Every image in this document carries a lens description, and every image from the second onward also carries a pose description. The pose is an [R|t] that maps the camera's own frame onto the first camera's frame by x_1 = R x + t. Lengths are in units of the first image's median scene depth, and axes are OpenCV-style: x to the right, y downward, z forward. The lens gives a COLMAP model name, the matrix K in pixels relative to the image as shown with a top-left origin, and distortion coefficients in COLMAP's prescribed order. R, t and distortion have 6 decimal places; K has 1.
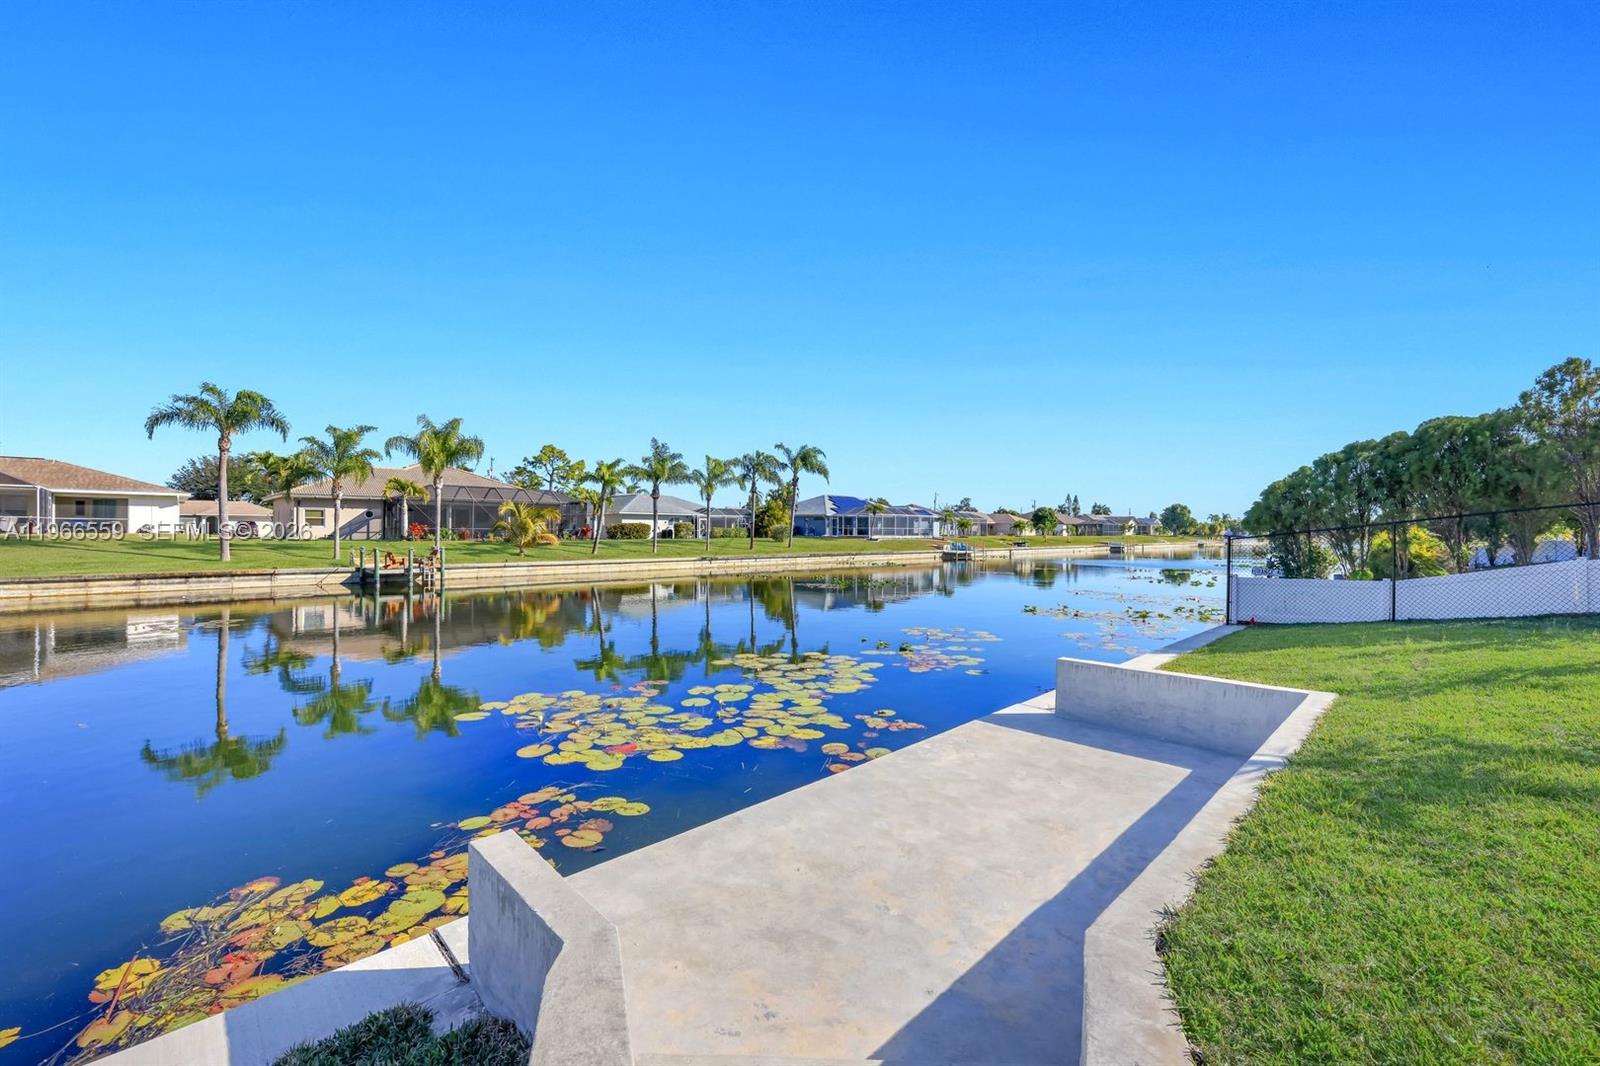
lens RADIAL K [[657.6, 0, 797.0], [0, 657.6, 525.6], [0, 0, 1]] dist [-0.001441, -0.000332]
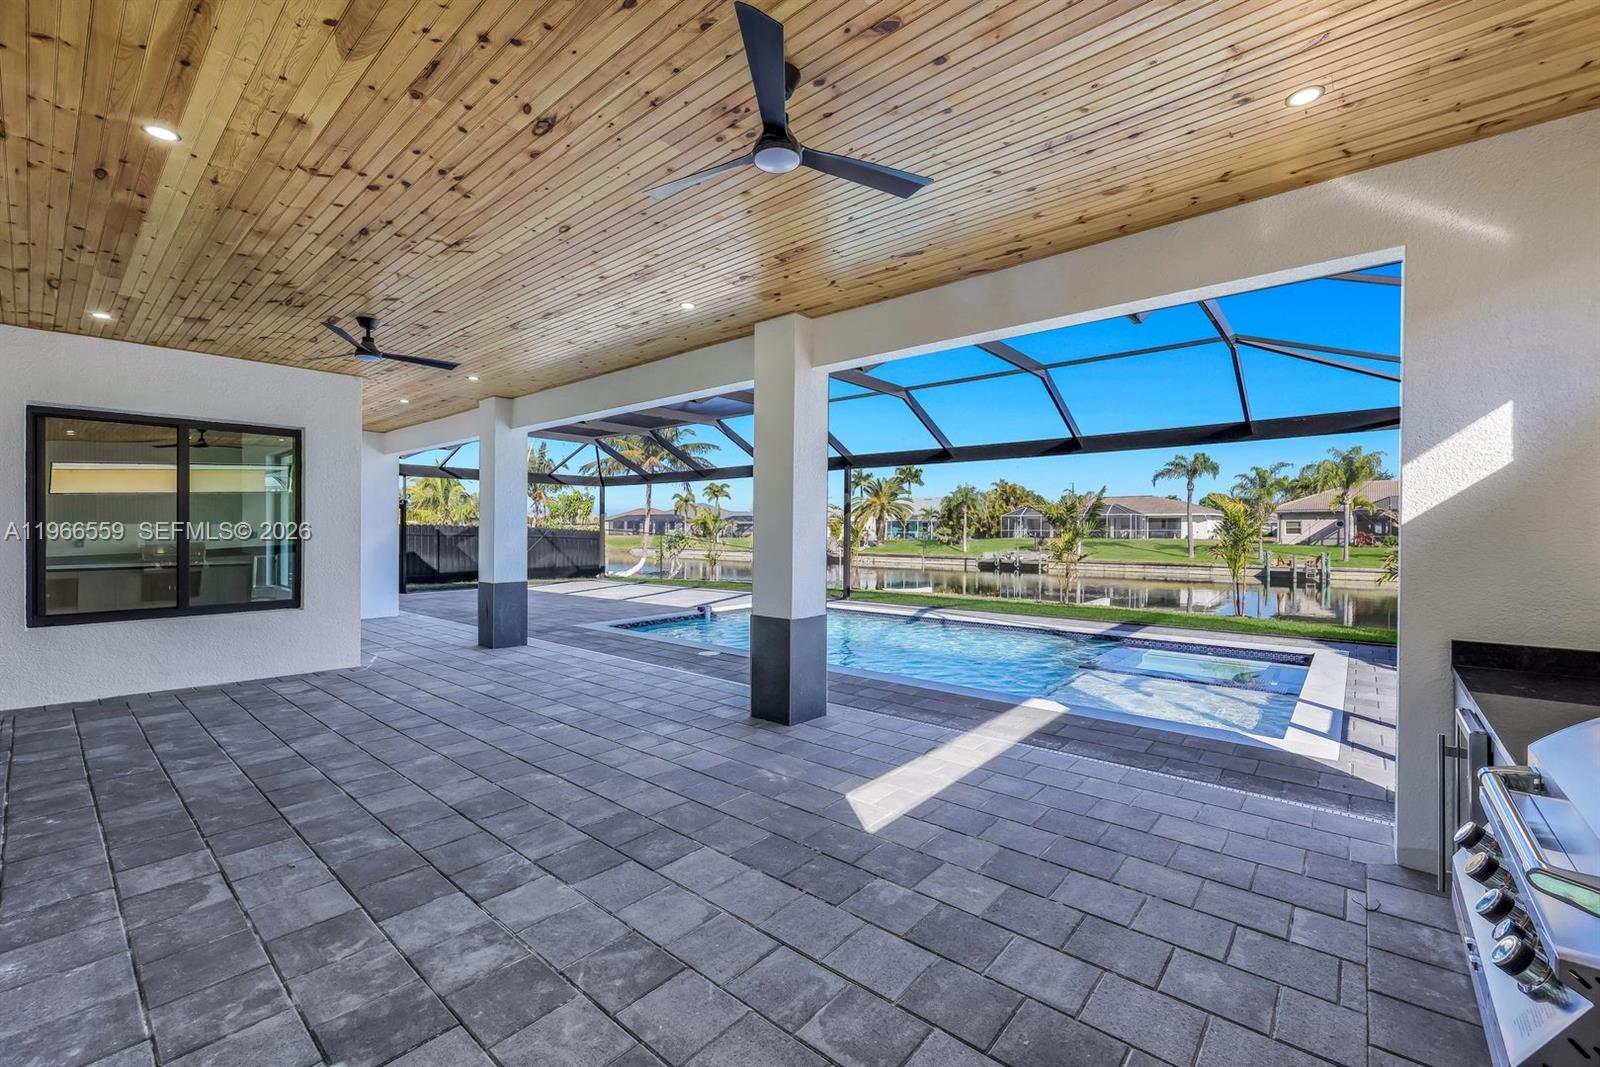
lens RADIAL K [[657.0, 0, 800.0], [0, 657.0, 533.5], [0, 0, 1]] dist [-0.001076, -0.000465]
pose [[0.087239, 0.001968, -0.996185, 0.380109], [0.010217, 0.999944, 0.002871, -0.011517], [0.996135, -0.010429, 0.087214, -0.065706]]
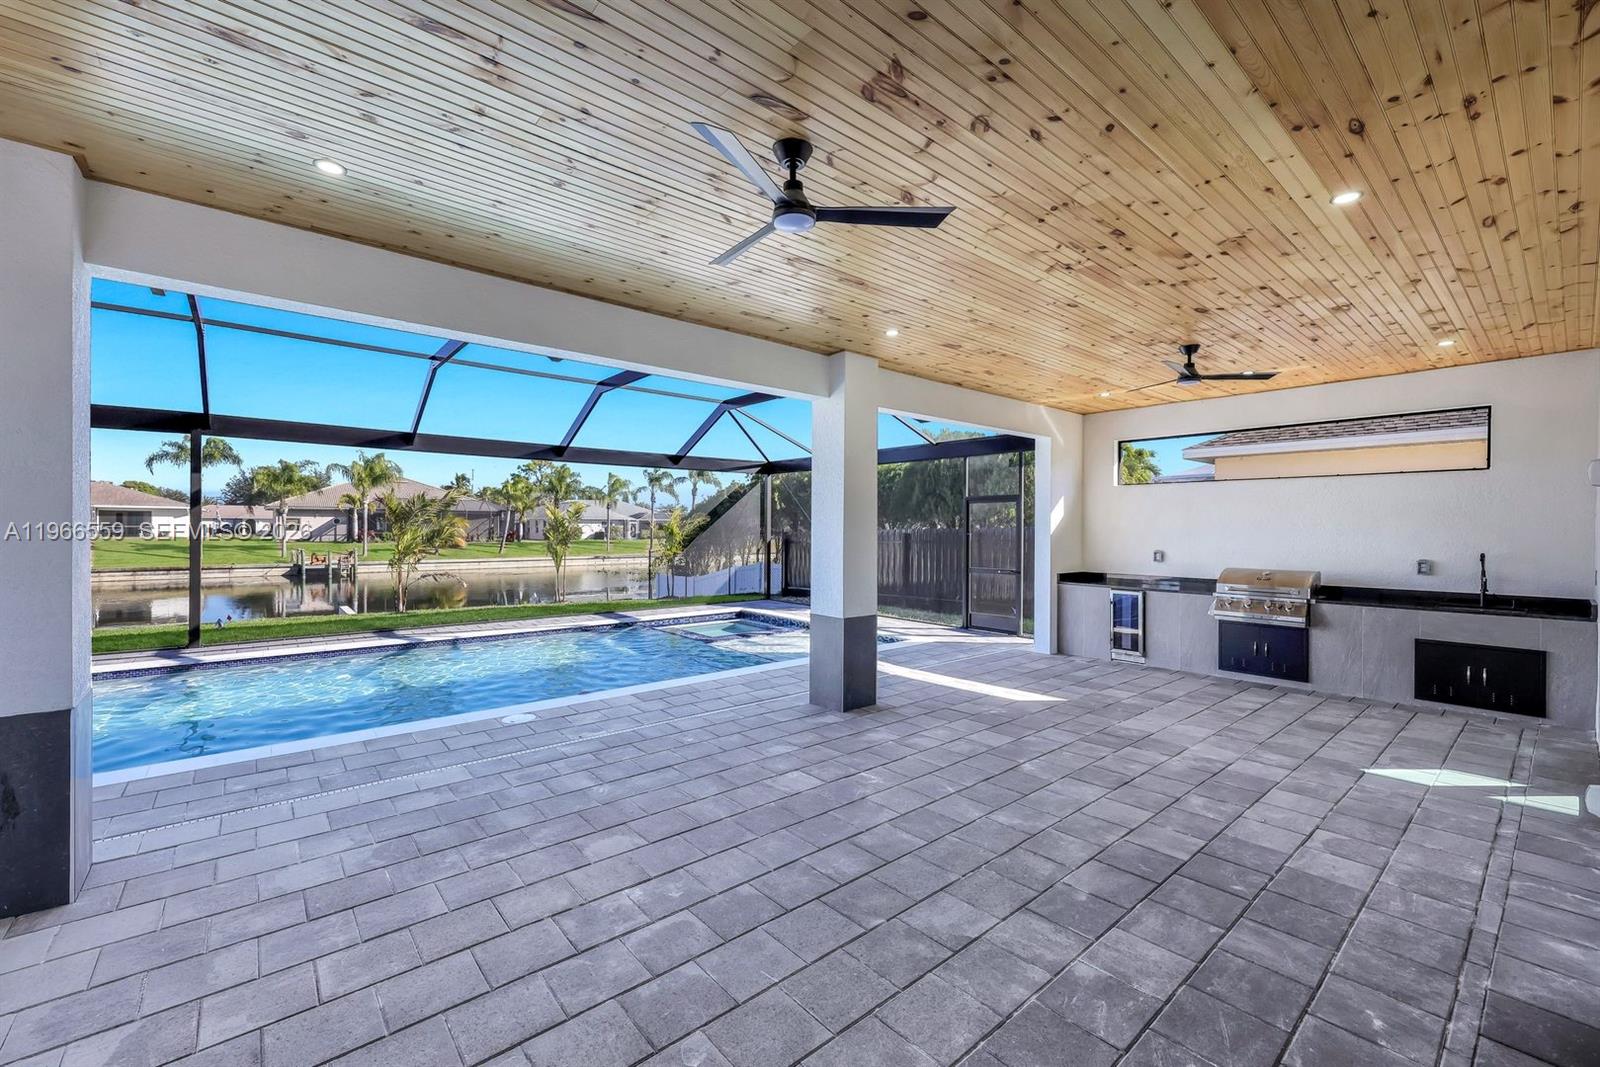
lens RADIAL K [[653.4, 0, 797.8], [0, 653.4, 532.6], [0, 0, 1]] dist [-0.002336, 0.000162]
pose [[0.997121, 0.001426, -0.075809, 0.286799], [-0.000132, 0.999854, 0.017074, -0.014753], [0.075822, -0.017015, 0.996976, -0.165557]]
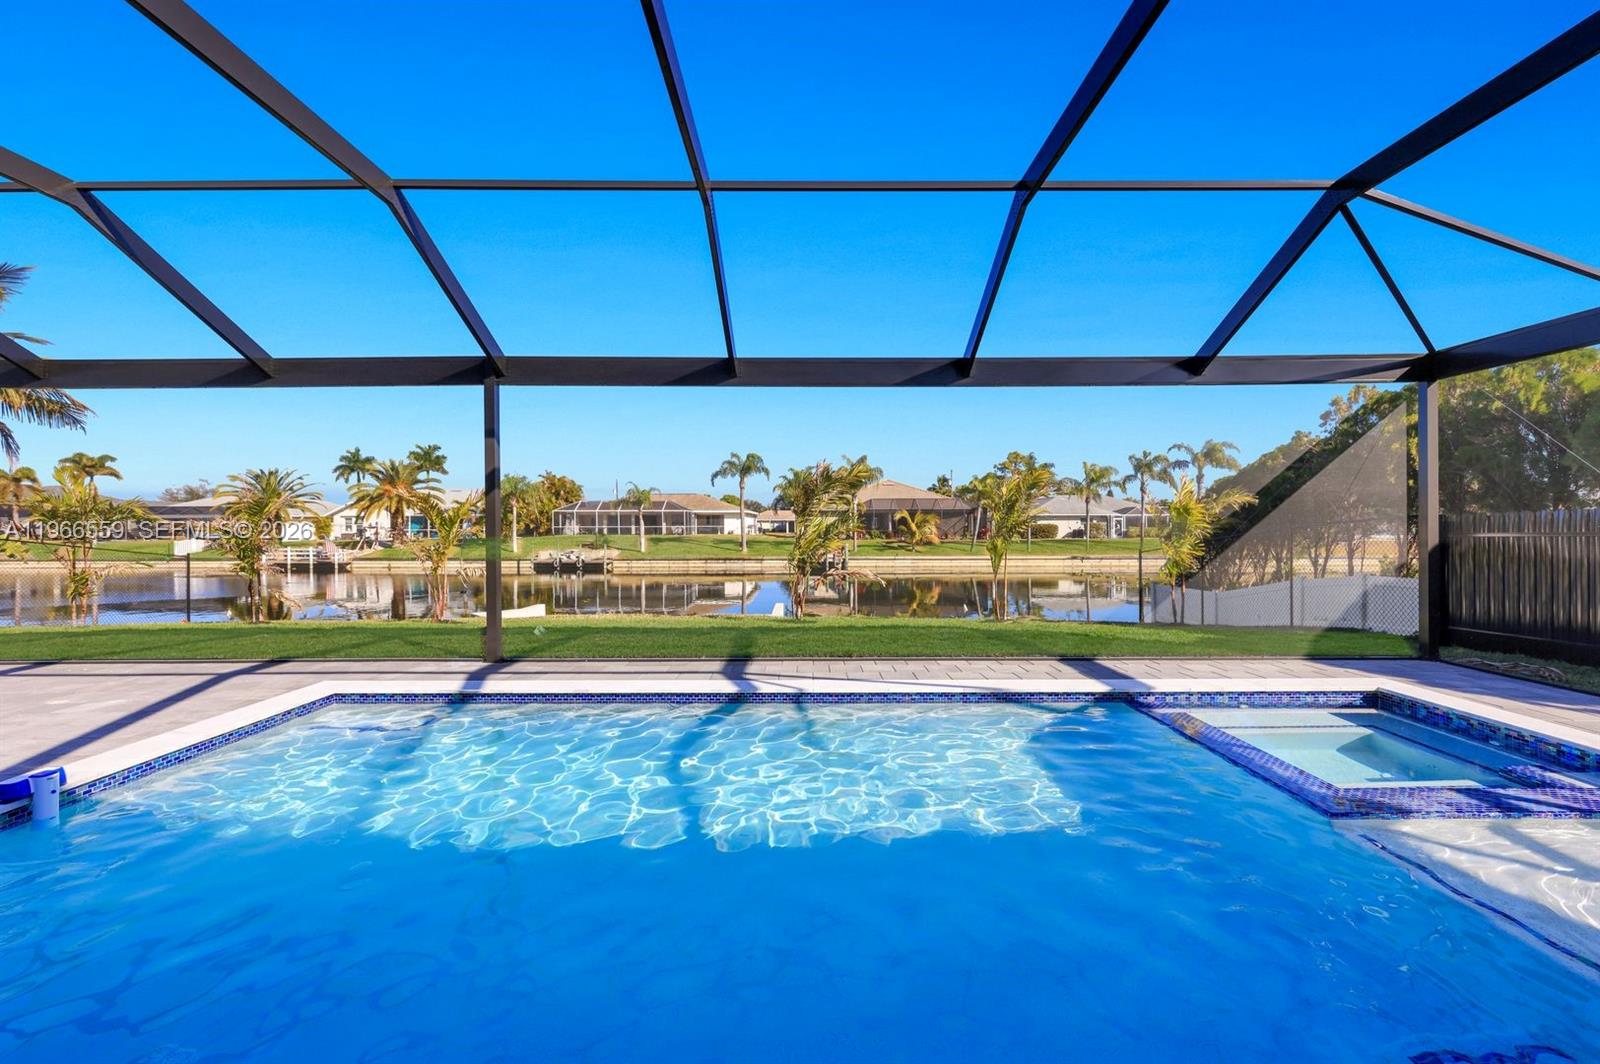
lens RADIAL K [[648.6, 0, 804.1], [0, 648.6, 528.1], [0, 0, 1]] dist [-0.000278, 0.000208]
pose [[0.714229, -0.004512, -0.699897, 0.257334], [0.012366, 0.999904, 0.006174, -0.009543], [0.699803, -0.013065, 0.714217, -0.071021]]
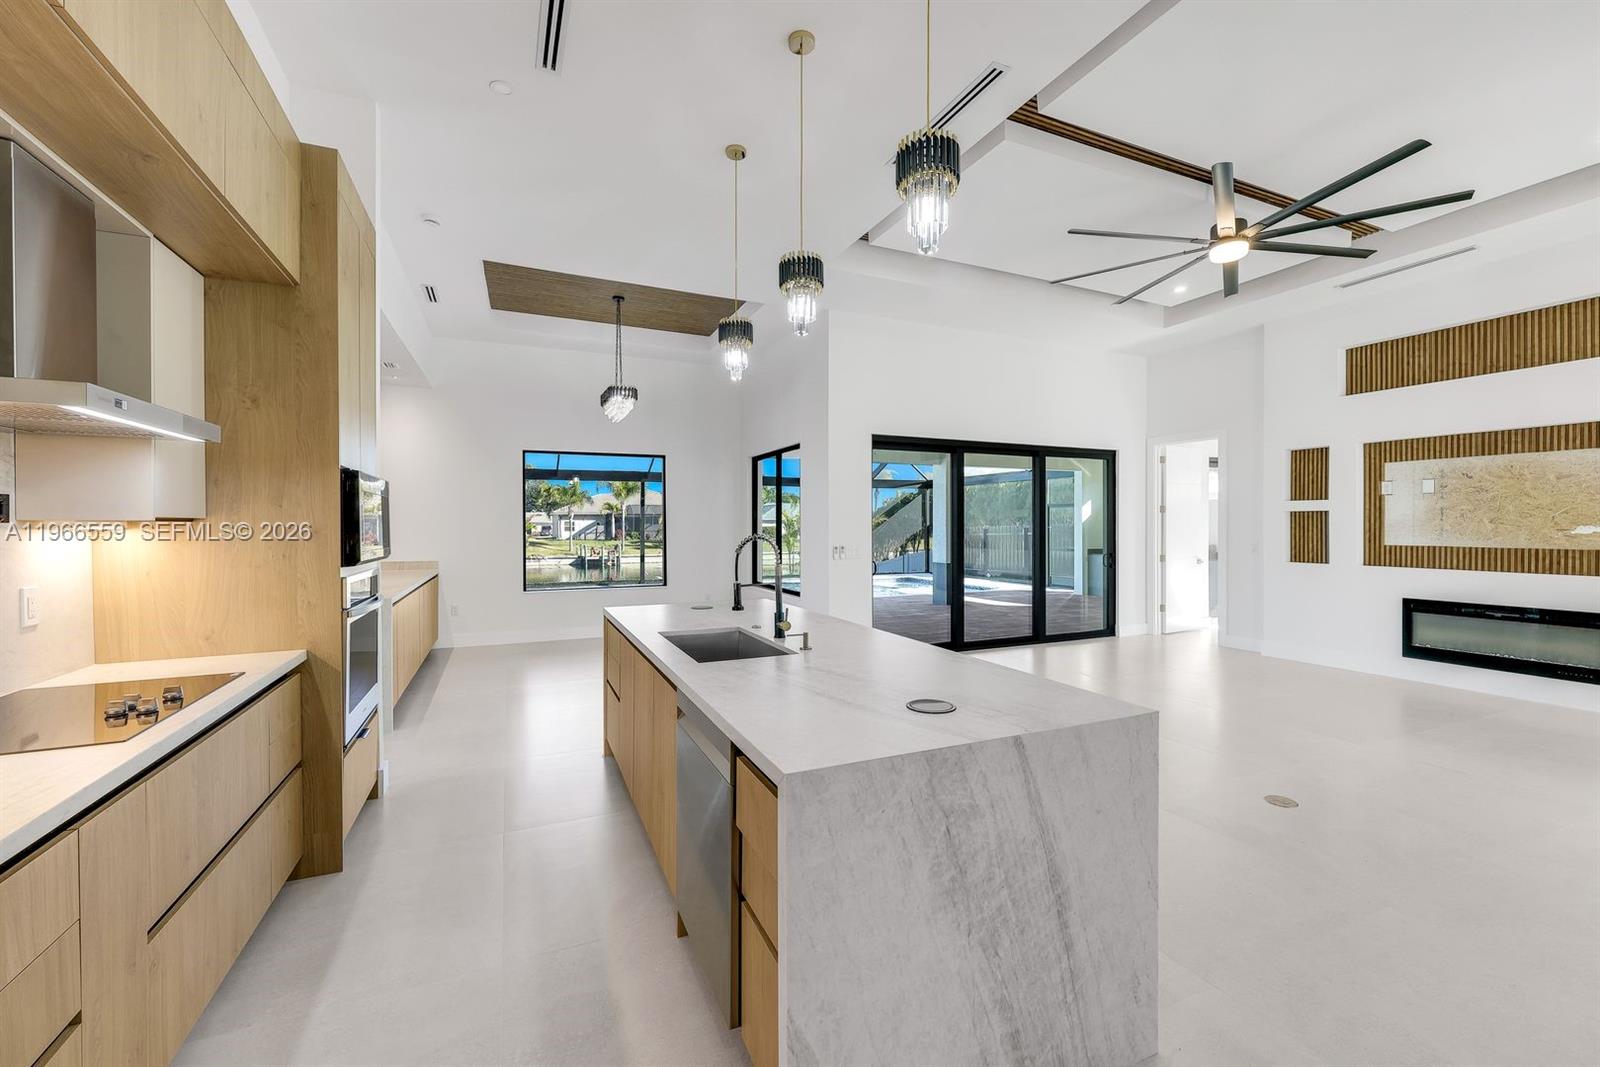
lens RADIAL K [[657.6, 0, 797.0], [0, 657.6, 526.1], [0, 0, 1]] dist [-0.001441, -0.000332]
pose [[0.937490, -0.006512, -0.347952, 0.324260], [0.009875, 0.999920, 0.007894, -0.016324], [0.347873, -0.010836, 0.937479, -0.305607]]
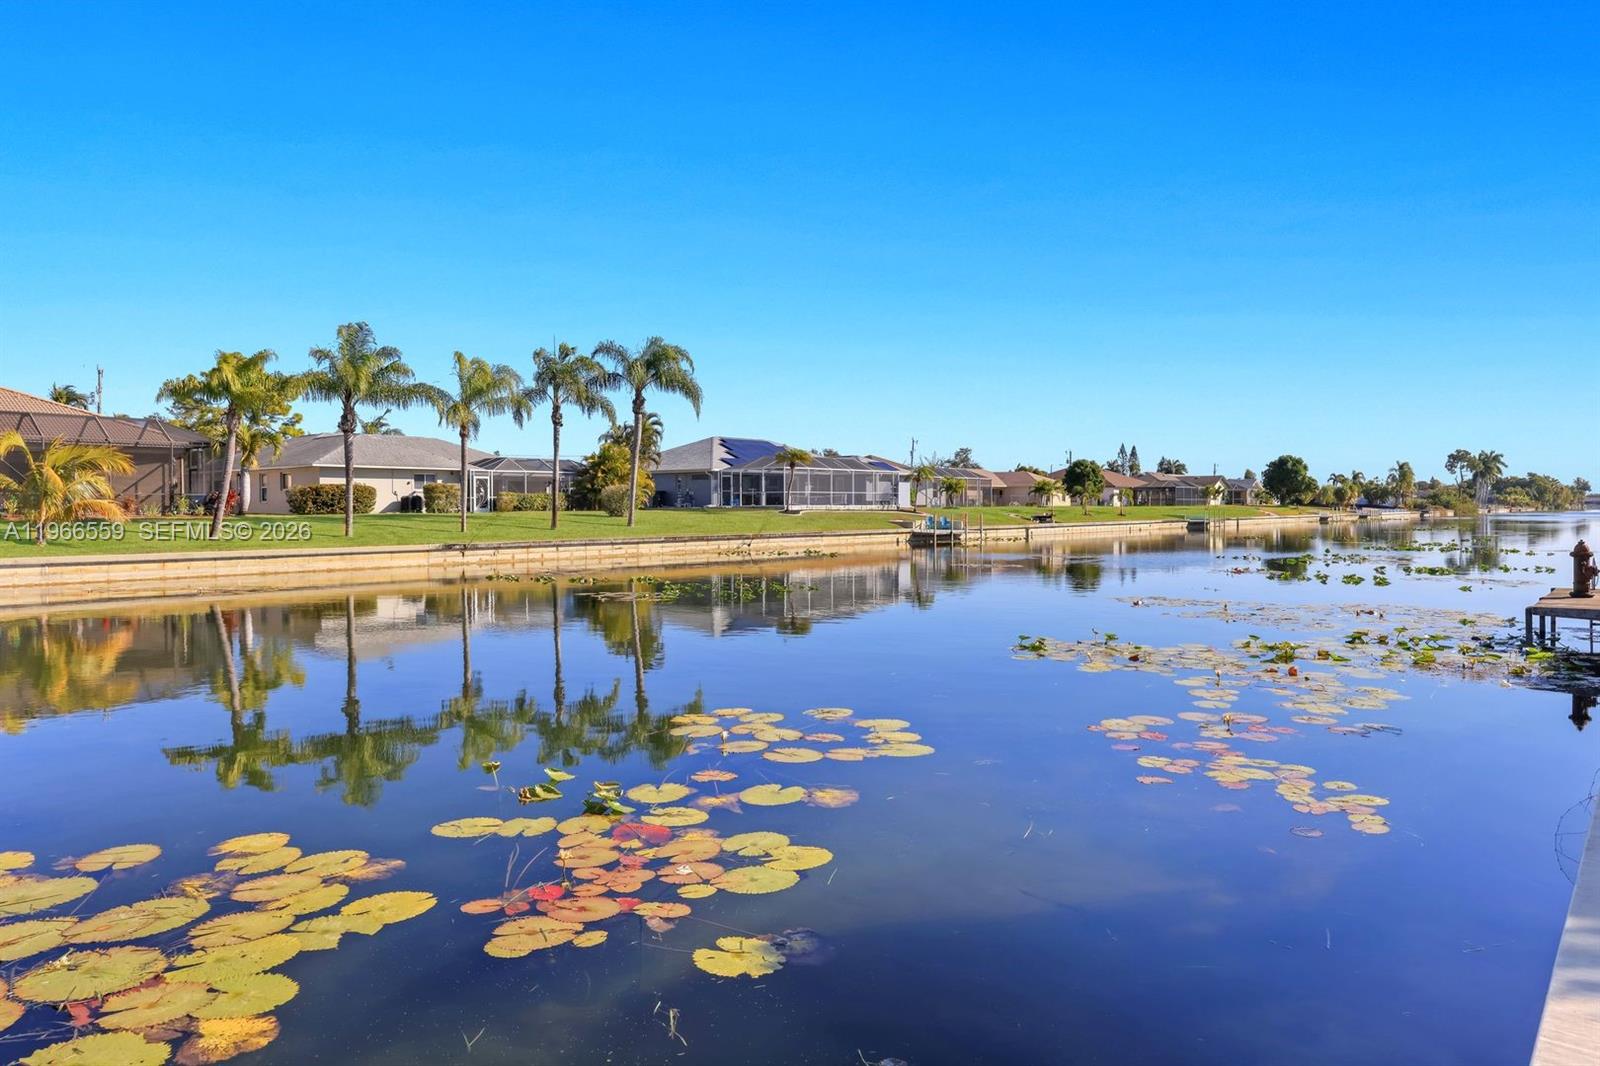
lens RADIAL K [[1022.7, 0, 800.0], [0, 1022.7, 533.0], [0, 0, 1]] dist [-0.002619, -0.000016]
pose [[0.996272, -0.011635, 0.085480, 0.060558], [0.008751, 0.999382, 0.034040, 0.012016], [-0.085823, -0.033165, 0.995758, 0.142979]]
